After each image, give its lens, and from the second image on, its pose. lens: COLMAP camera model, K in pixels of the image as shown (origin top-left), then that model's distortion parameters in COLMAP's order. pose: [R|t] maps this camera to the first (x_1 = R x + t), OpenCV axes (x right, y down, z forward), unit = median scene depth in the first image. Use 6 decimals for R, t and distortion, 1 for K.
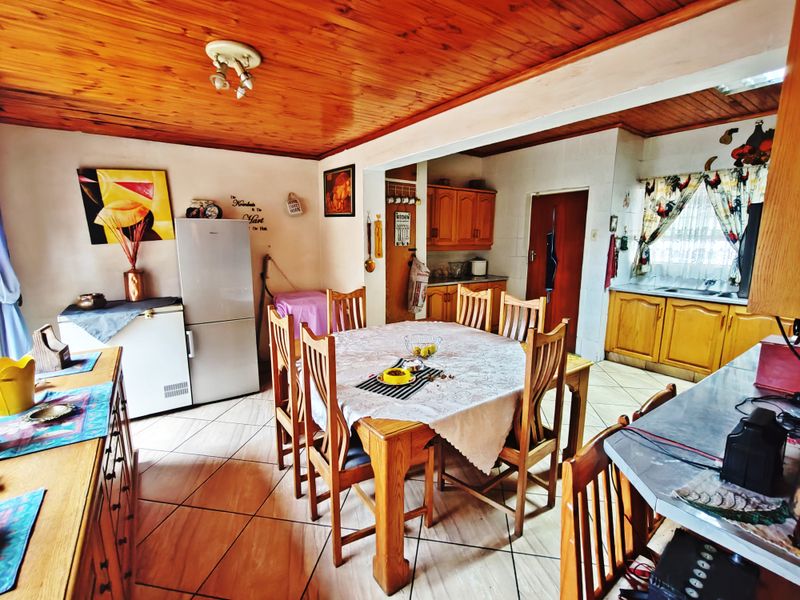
lens RADIAL K [[367.8, 0, 401.6], [0, 367.8, 299.1], [0, 0, 1]] dist [-0.007261, 0.003193]
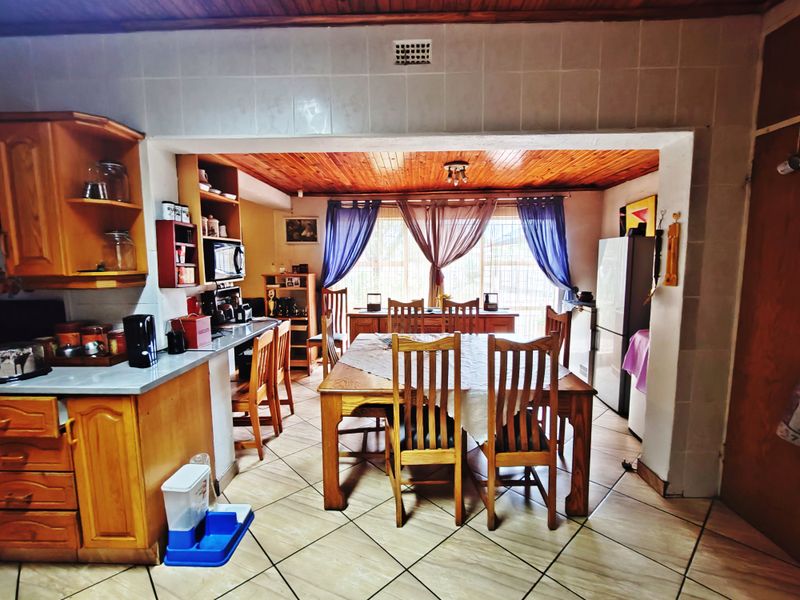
lens RADIAL K [[367.8, 0, 398.7], [0, 367.8, 298.8], [0, 0, 1]] dist [-0.007261, 0.003193]
pose [[-0.609470, 0.089003, -0.787797, 0.680441], [-0.123737, 0.970822, 0.205409, -0.160592], [0.783093, 0.222671, -0.580674, 1.012896]]
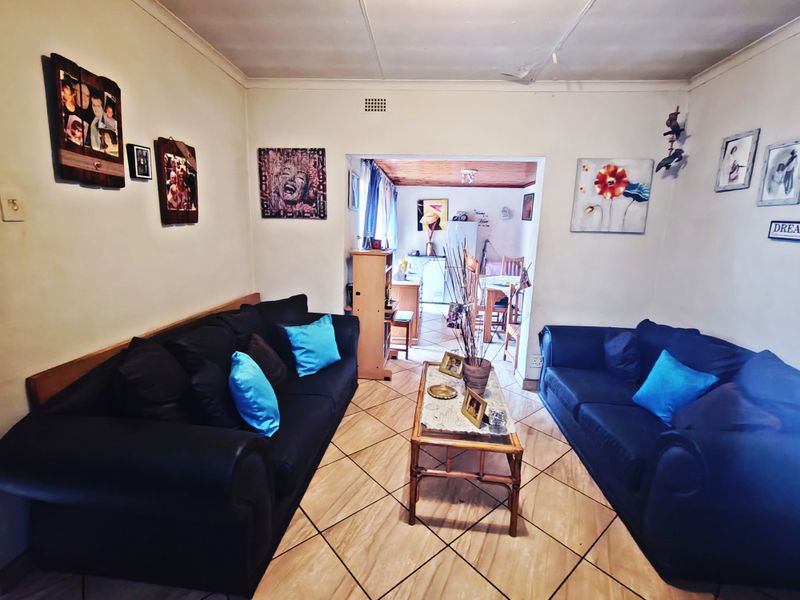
lens RADIAL K [[399.3, 0, 398.1], [0, 399.3, 278.3], [0, 0, 1]] dist [0.020675, 0.000127]
pose [[0.778944, 0.106677, -0.617954, 0.617546], [-0.135185, 0.990820, 0.000641, 0.150990], [0.612349, 0.083039, 0.786214, -0.966009]]
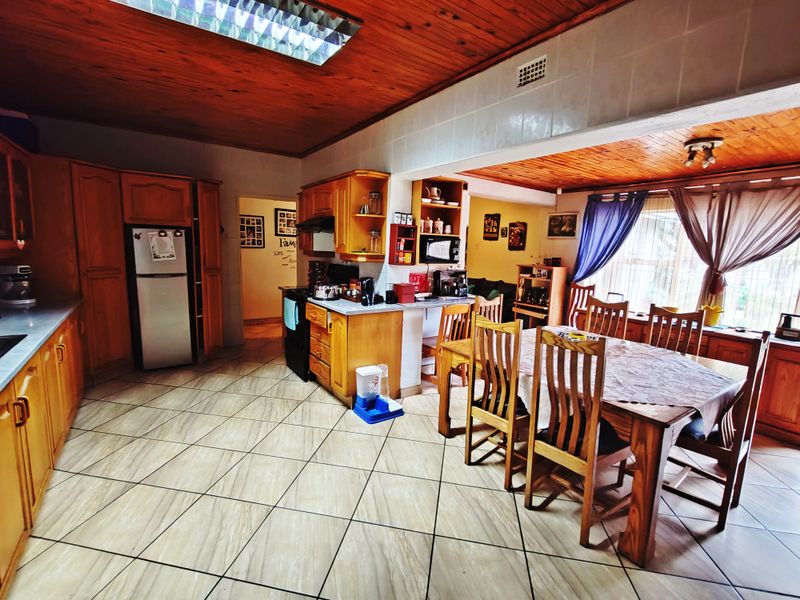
lens RADIAL K [[367.8, 0, 402.5], [0, 367.8, 299.6], [0, 0, 1]] dist [-0.007261, 0.003193]
pose [[-0.999267, -0.038111, 0.003619, 0.406319], [-0.035225, 0.952345, 0.302981, -0.220374], [-0.014993, 0.302632, -0.952990, 1.342703]]
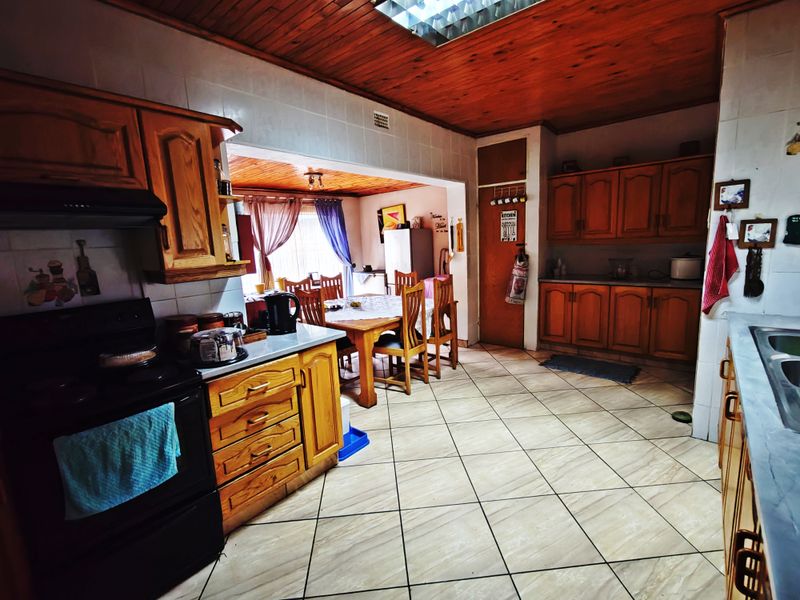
lens RADIAL K [[367.8, 0, 397.3], [0, 367.8, 298.3], [0, 0, 1]] dist [-0.007261, 0.003193]
pose [[0.248462, 0.139252, -0.958580, 1.166223], [-0.111638, 0.987135, 0.114464, -0.074052], [0.962187, 0.078574, 0.260811, 0.461808]]
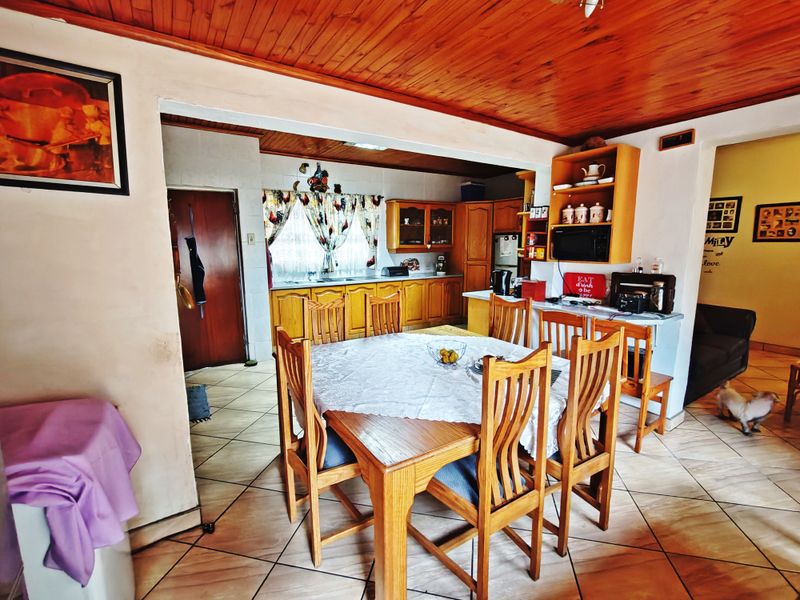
lens RADIAL K [[367.8, 0, 394.6], [0, 367.8, 299.0], [0, 0, 1]] dist [-0.007261, 0.003193]
pose [[0.055150, -0.157140, 0.986035, -0.564407], [0.170026, 0.974593, 0.145806, -0.111865], [-0.983895, 0.159610, 0.080466, 0.665242]]
